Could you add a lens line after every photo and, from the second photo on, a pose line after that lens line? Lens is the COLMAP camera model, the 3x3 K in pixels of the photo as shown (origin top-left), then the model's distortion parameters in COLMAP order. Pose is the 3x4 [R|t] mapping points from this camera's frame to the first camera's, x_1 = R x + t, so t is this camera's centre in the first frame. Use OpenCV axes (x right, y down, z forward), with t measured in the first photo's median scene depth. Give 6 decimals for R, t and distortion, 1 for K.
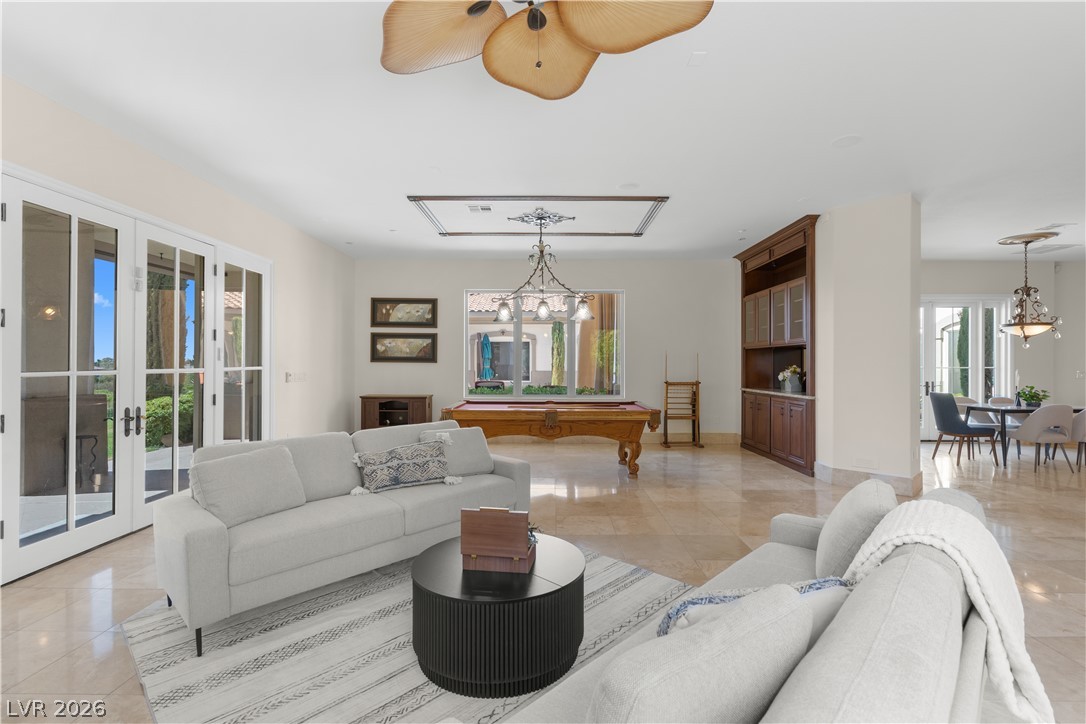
lens RADIAL K [[502.1, 0, 544.4], [0, 502.1, 357.7], [0, 0, 1]] dist [-0.000246, 0.000804]
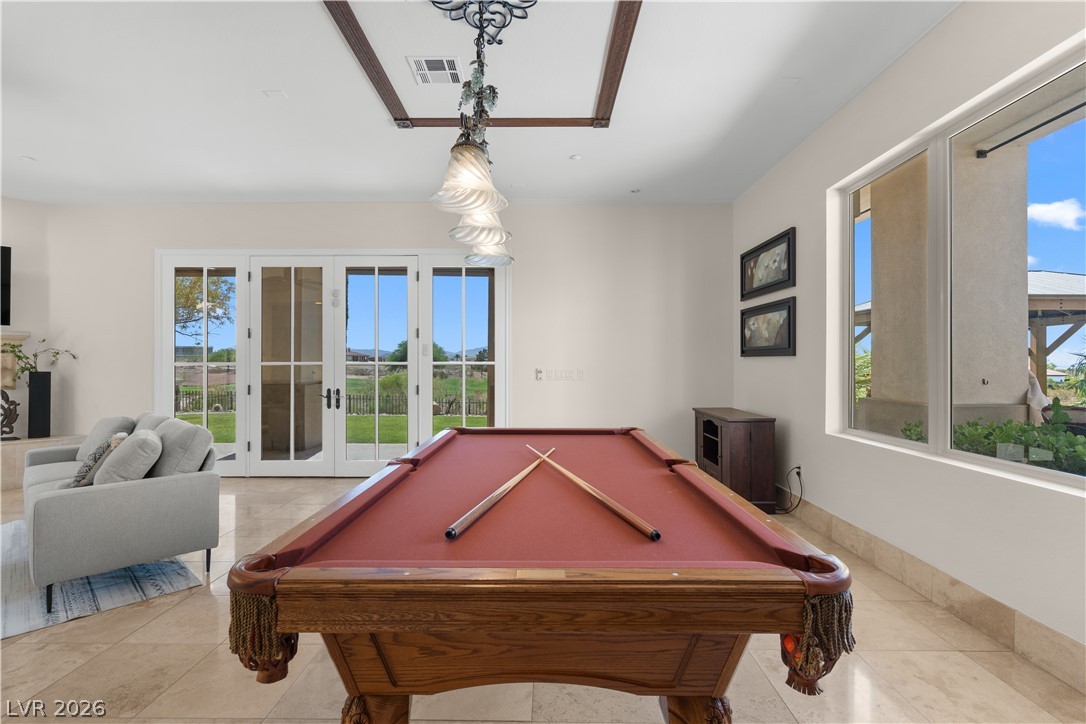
lens RADIAL K [[499.2, 0, 542.5], [0, 499.2, 369.4], [0, 0, 1]] dist [-0.007772, 0.000019]
pose [[0.009628, 0.003547, -0.999947, 0.354113], [0.007463, 0.999966, 0.003619, 0.025629], [0.999926, -0.007498, 0.009601, 0.941255]]
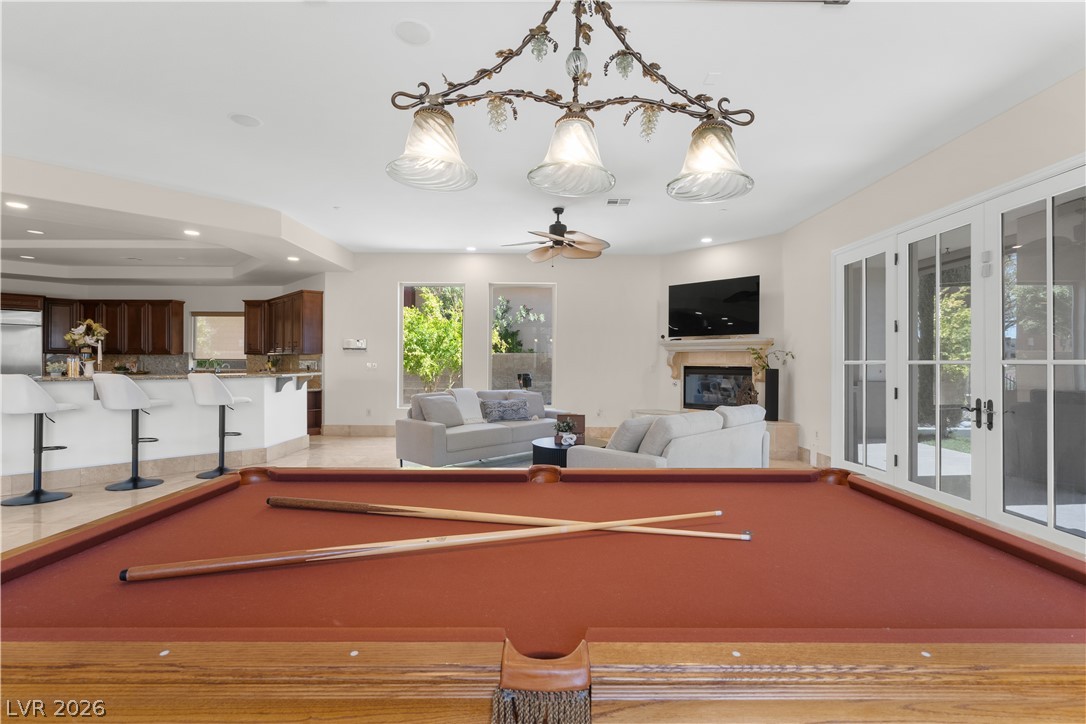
lens RADIAL K [[502.3, 0, 545.9], [0, 502.3, 362.2], [0, 0, 1]] dist [0.001233, 0.000570]
pose [[-0.999946, -0.007635, 0.006988, 0.004505], [-0.007704, 0.999921, -0.009921, 0.026194], [-0.006912, -0.009974, -0.999926, 1.171252]]
